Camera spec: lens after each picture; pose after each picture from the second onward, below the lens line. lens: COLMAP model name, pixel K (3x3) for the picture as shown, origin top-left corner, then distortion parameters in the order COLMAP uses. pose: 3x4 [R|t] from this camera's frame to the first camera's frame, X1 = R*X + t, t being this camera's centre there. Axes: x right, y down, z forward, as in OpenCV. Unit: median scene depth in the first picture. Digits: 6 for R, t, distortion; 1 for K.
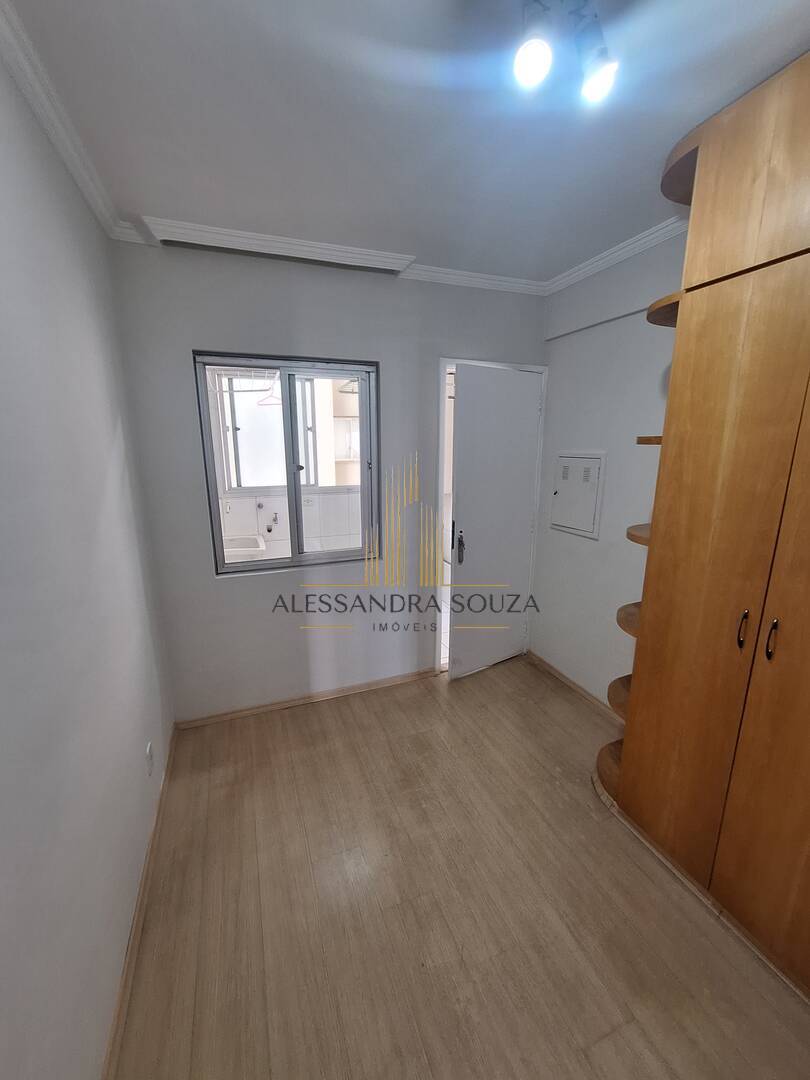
lens RADIAL K [[426.0, 0, 401.1], [0, 426.0, 544.4], [0, 0, 1]] dist [-0.000844, 0.000047]
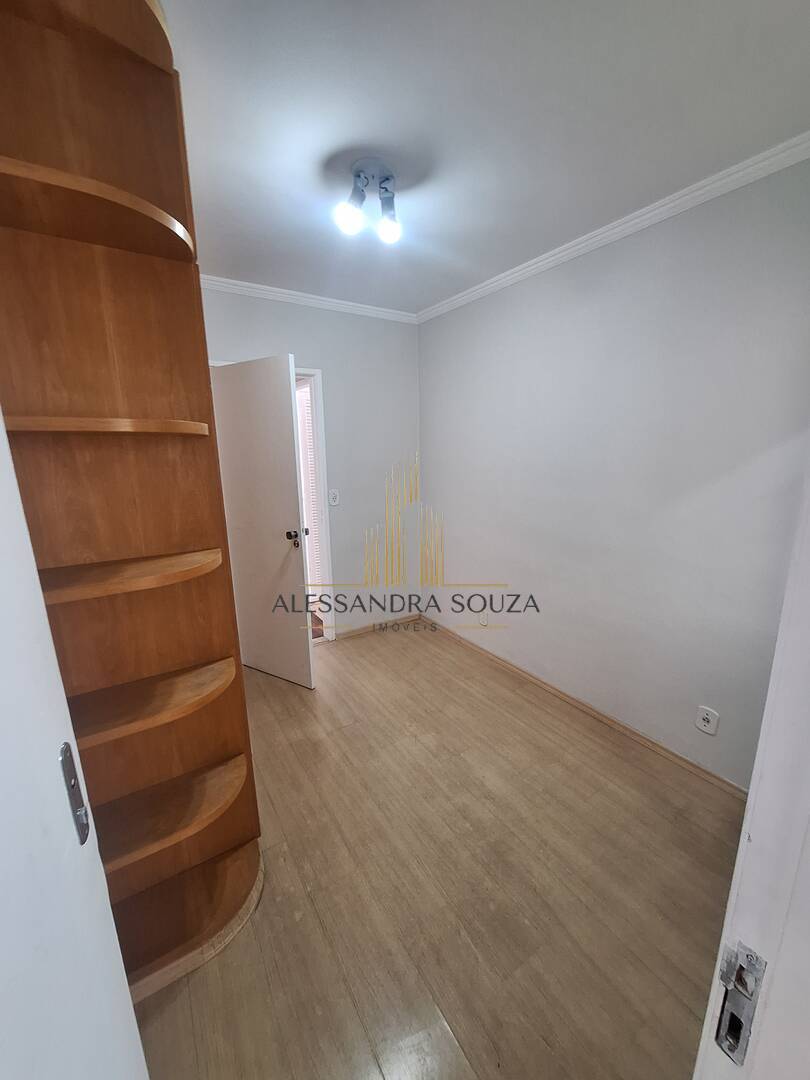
lens RADIAL K [[426.0, 0, 401.1], [0, 426.0, 544.4], [0, 0, 1]] dist [-0.000844, 0.000047]
pose [[-0.981044, 0.058230, -0.184829, 0.331232], [-0.027426, 0.902463, 0.429893, -0.331806], [0.191834, 0.426813, -0.883759, 1.526145]]
